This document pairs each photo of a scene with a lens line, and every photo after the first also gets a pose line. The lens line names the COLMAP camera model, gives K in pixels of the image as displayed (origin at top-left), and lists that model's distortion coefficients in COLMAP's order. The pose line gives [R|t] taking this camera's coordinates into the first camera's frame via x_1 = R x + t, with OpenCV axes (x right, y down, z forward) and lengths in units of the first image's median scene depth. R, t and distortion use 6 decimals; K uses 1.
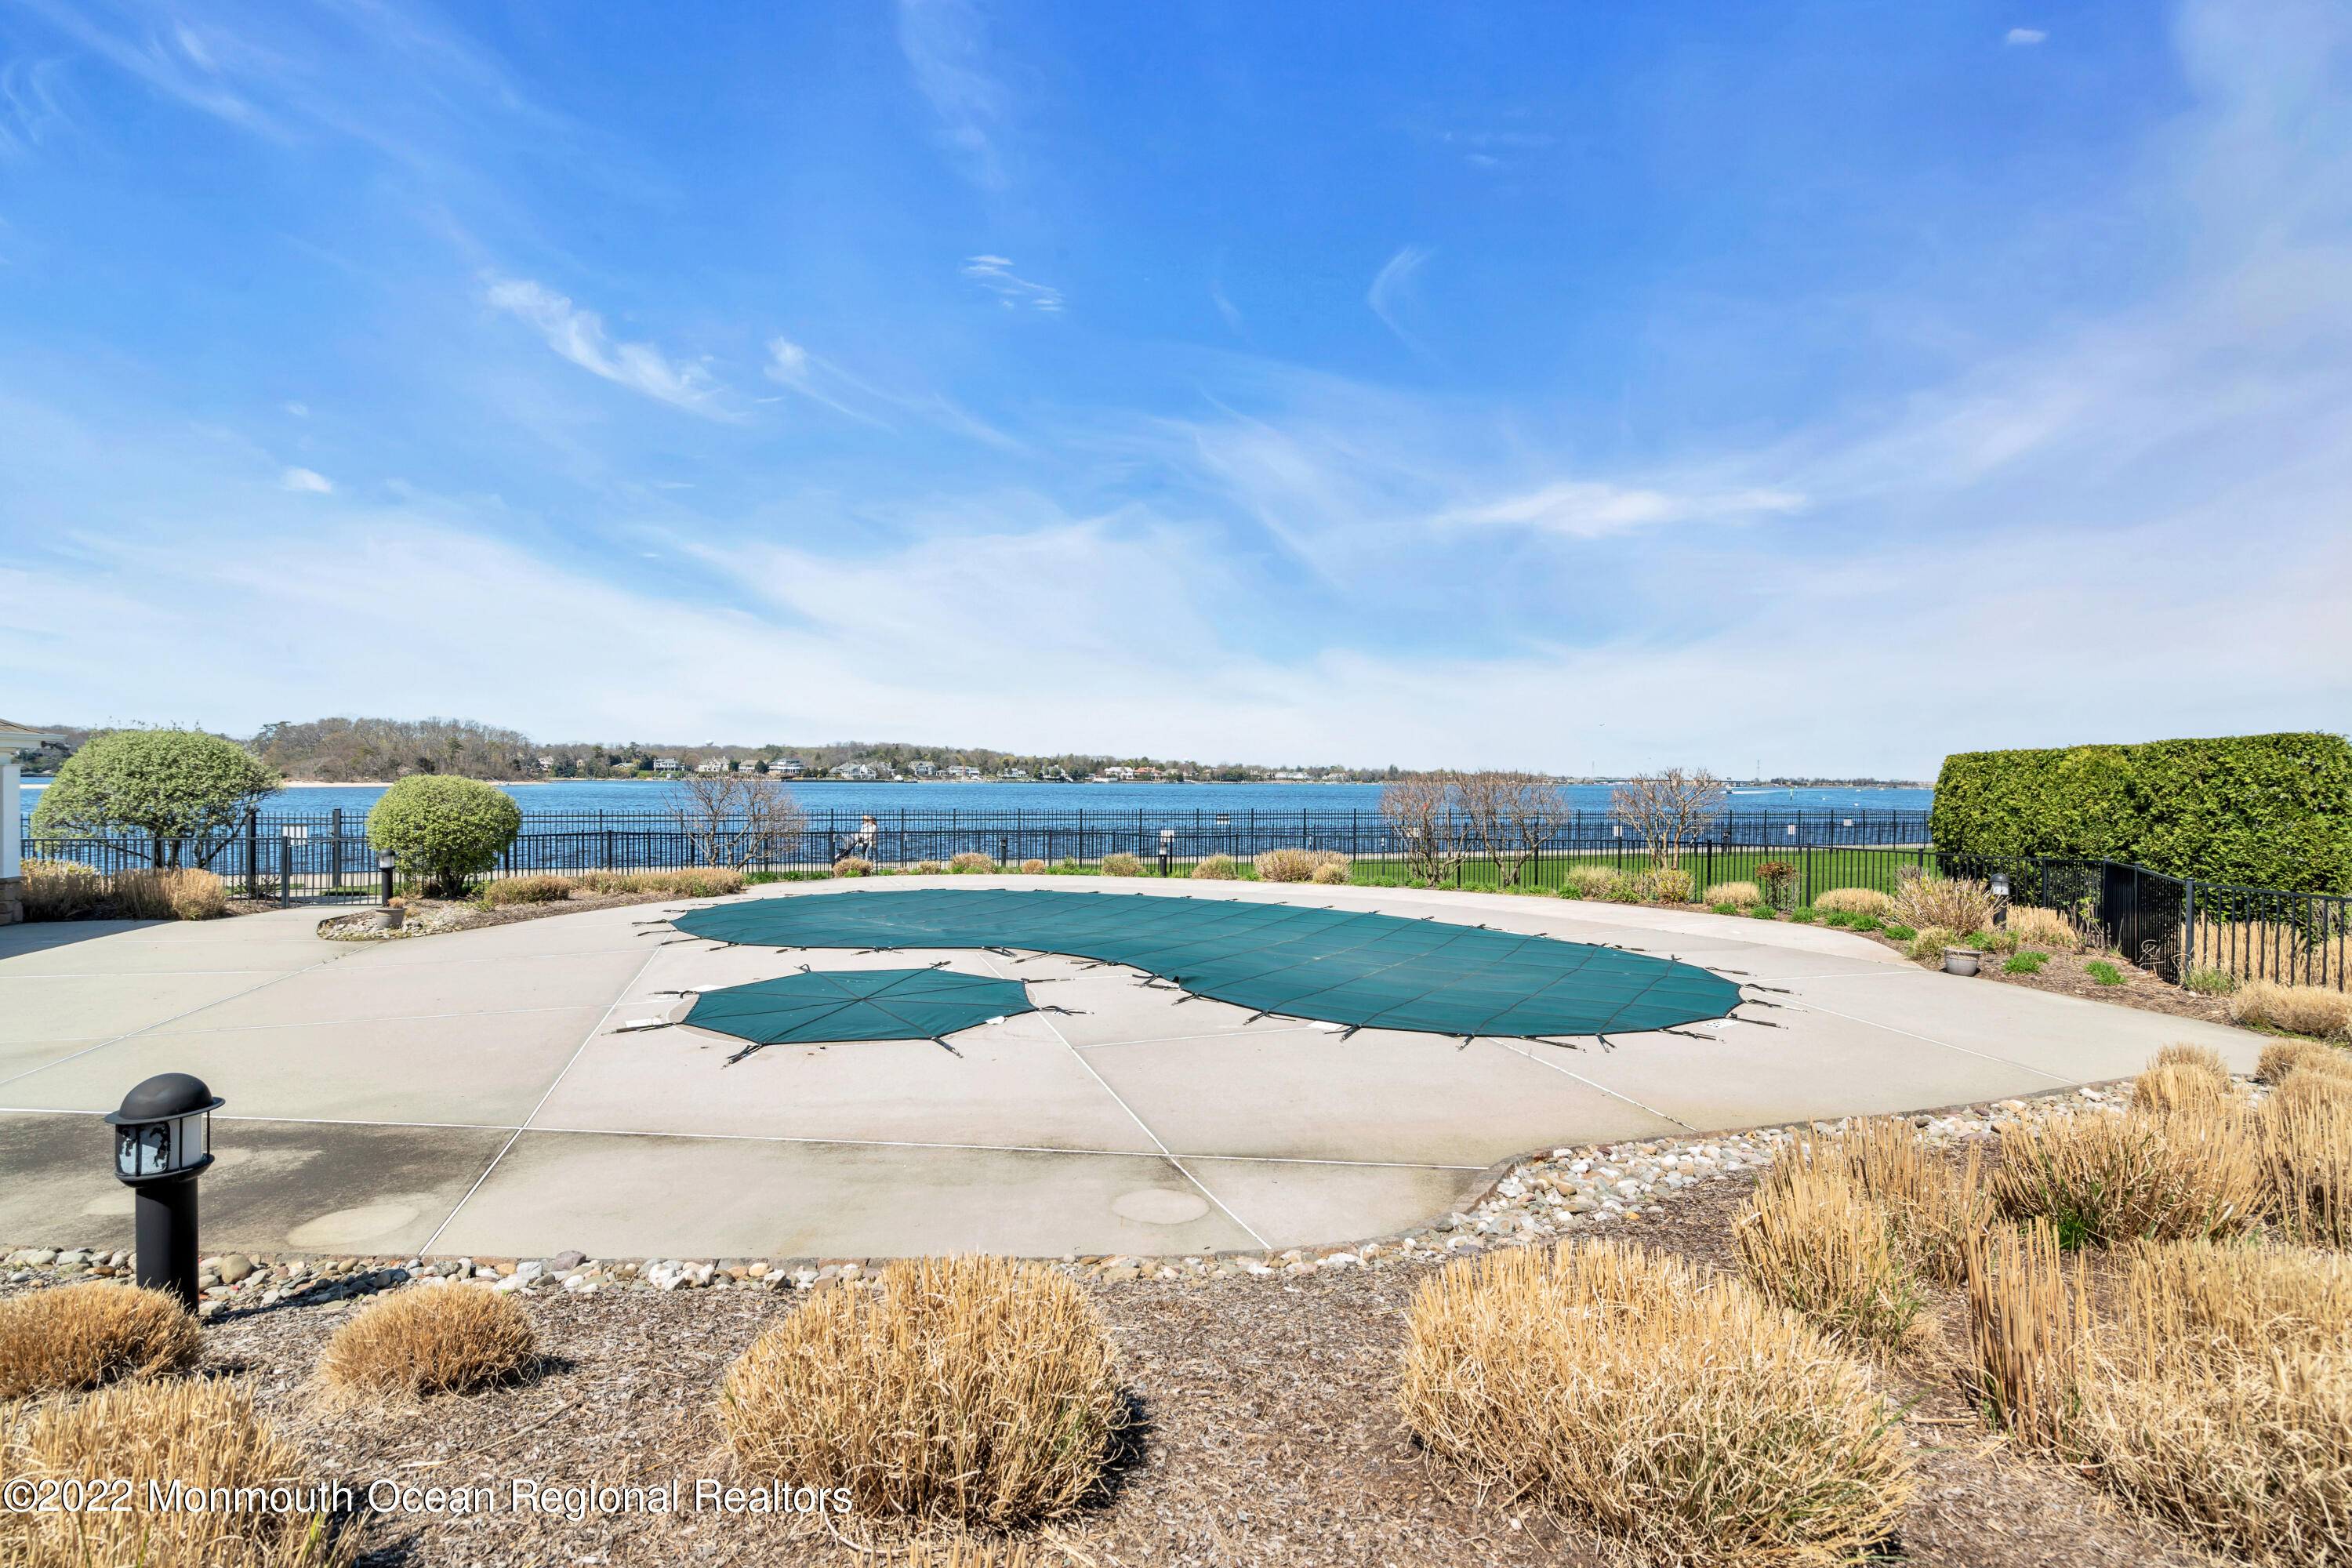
lens RADIAL K [[1075.8, 0, 1181.1], [0, 1075.8, 774.3], [0, 0, 1]] dist [-0.002127, 0.000864]
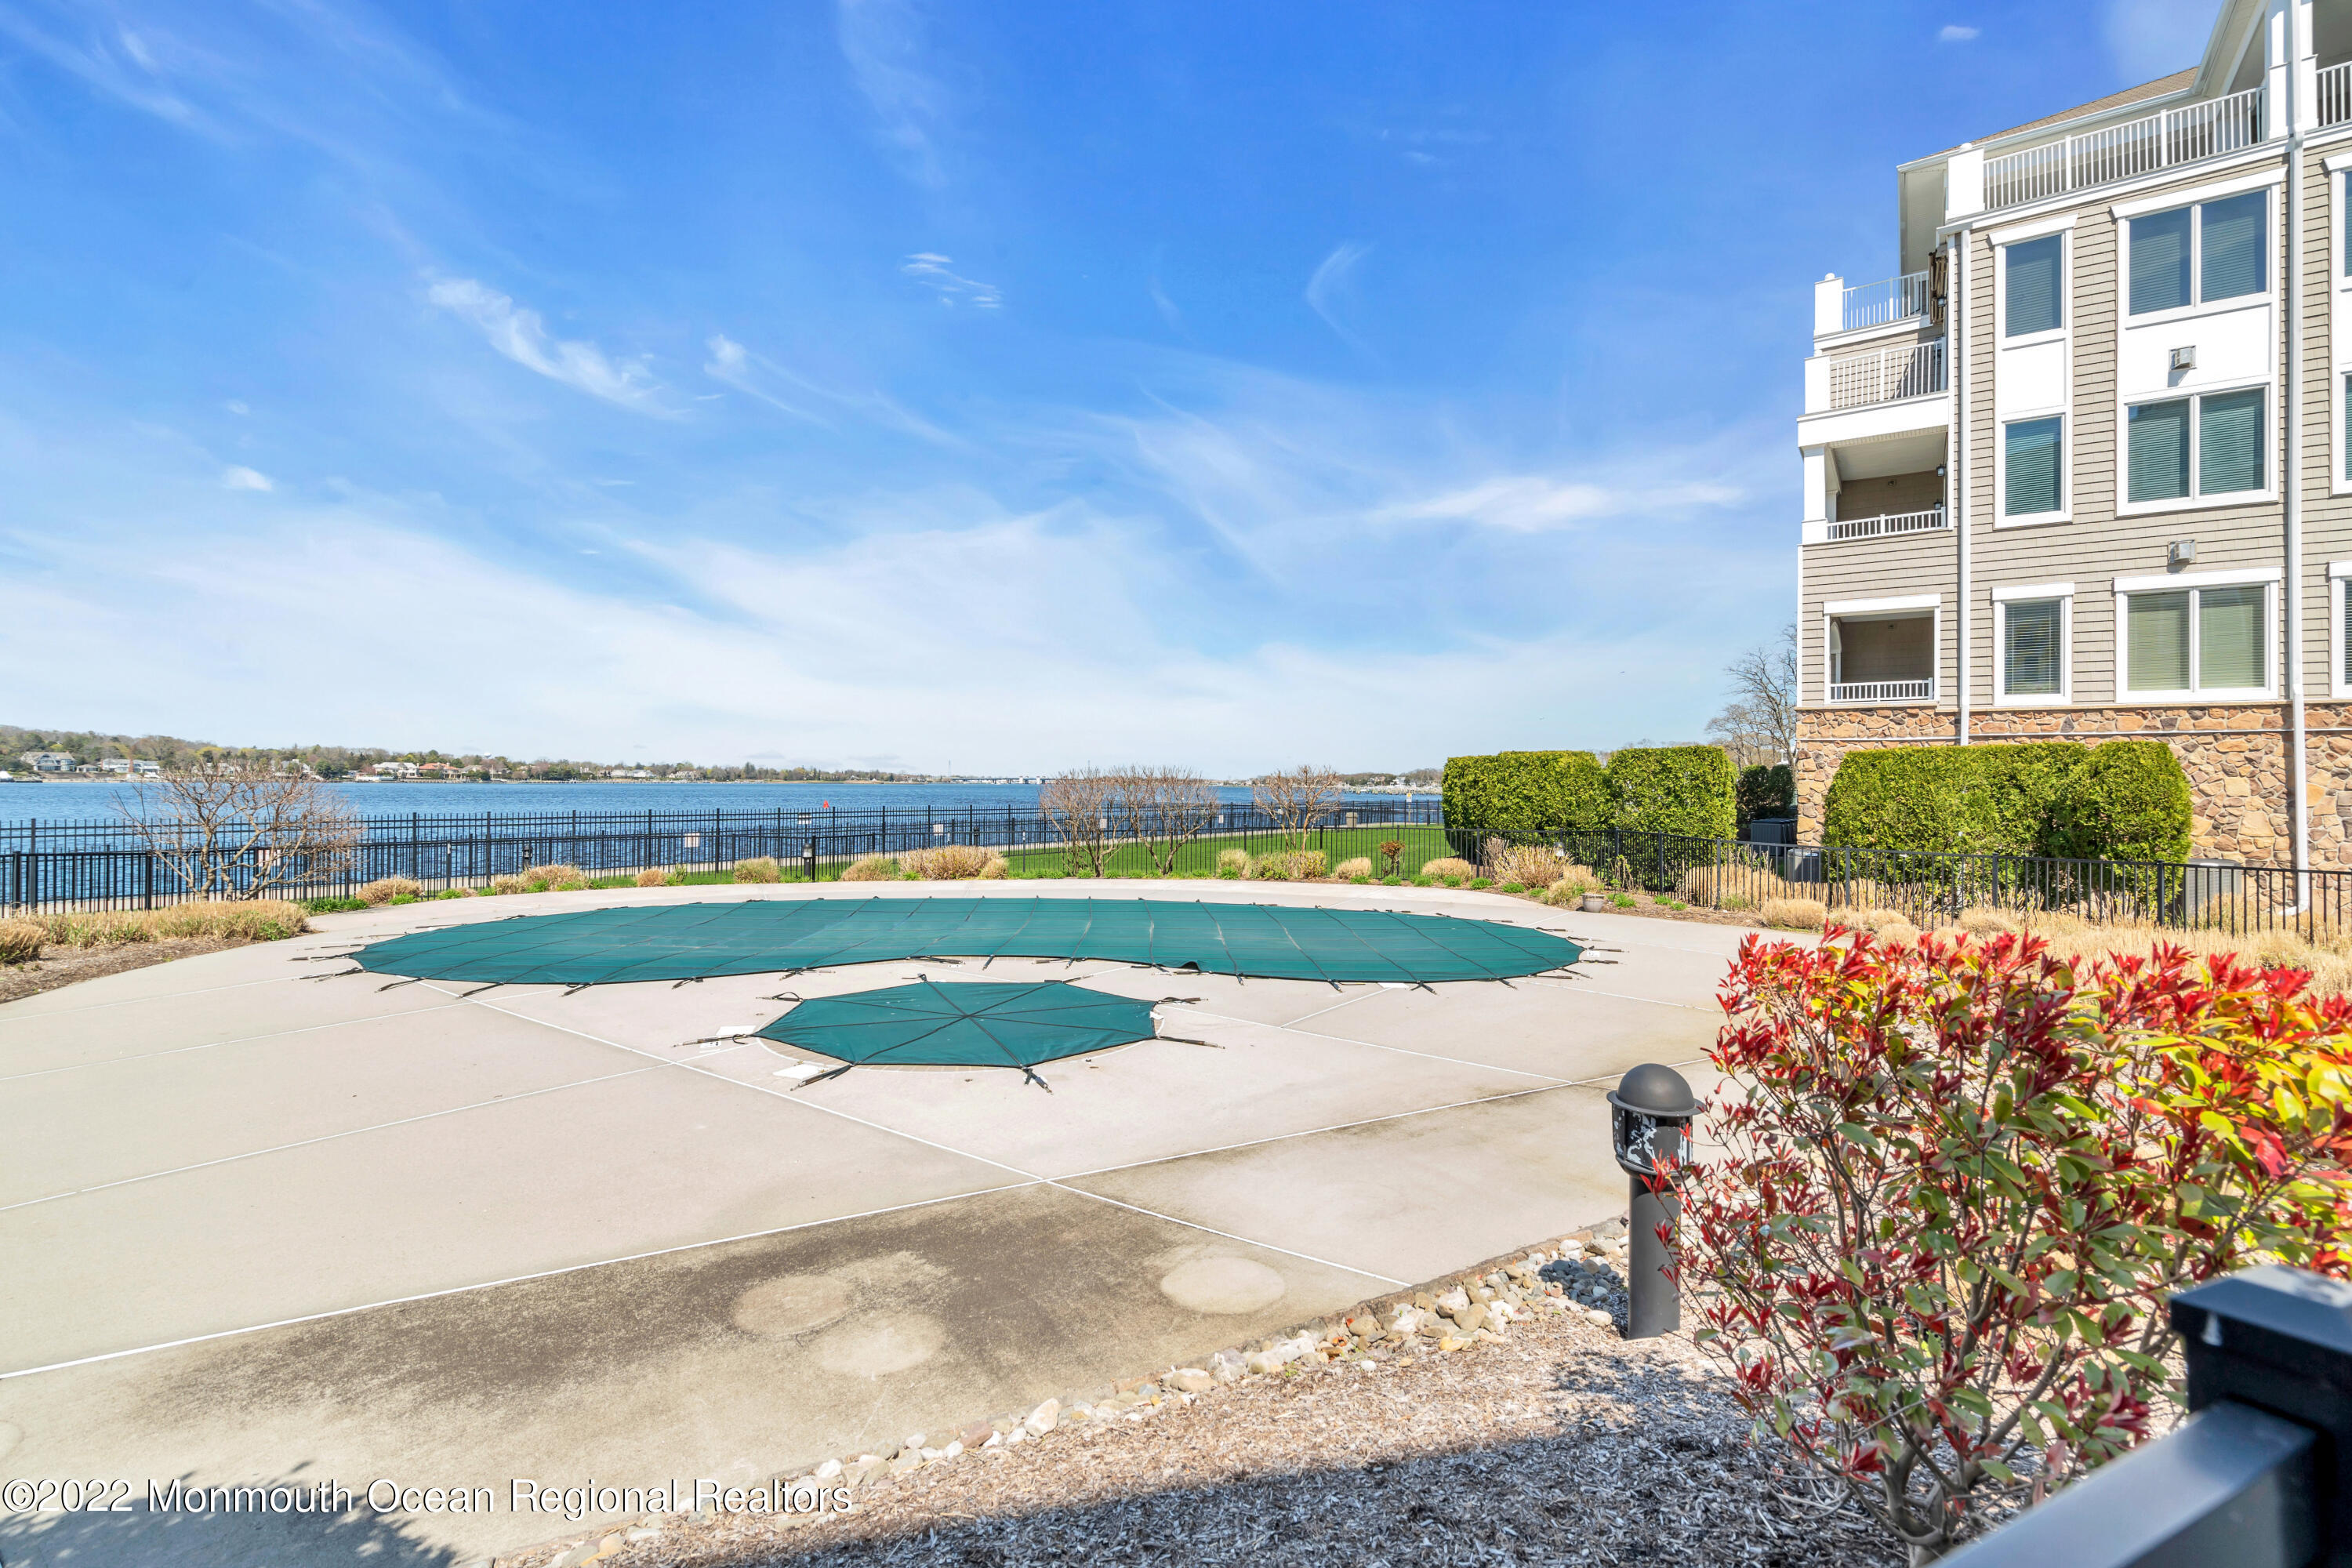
lens RADIAL K [[1075.8, 0, 1181.1], [0, 1075.8, 774.3], [0, 0, 1]] dist [-0.002127, 0.000864]
pose [[0.828722, 0.002051, 0.559656, -0.341777], [-0.002771, 0.999996, 0.000438, 0.003572], [-0.559653, -0.001914, 0.828725, 0.083219]]
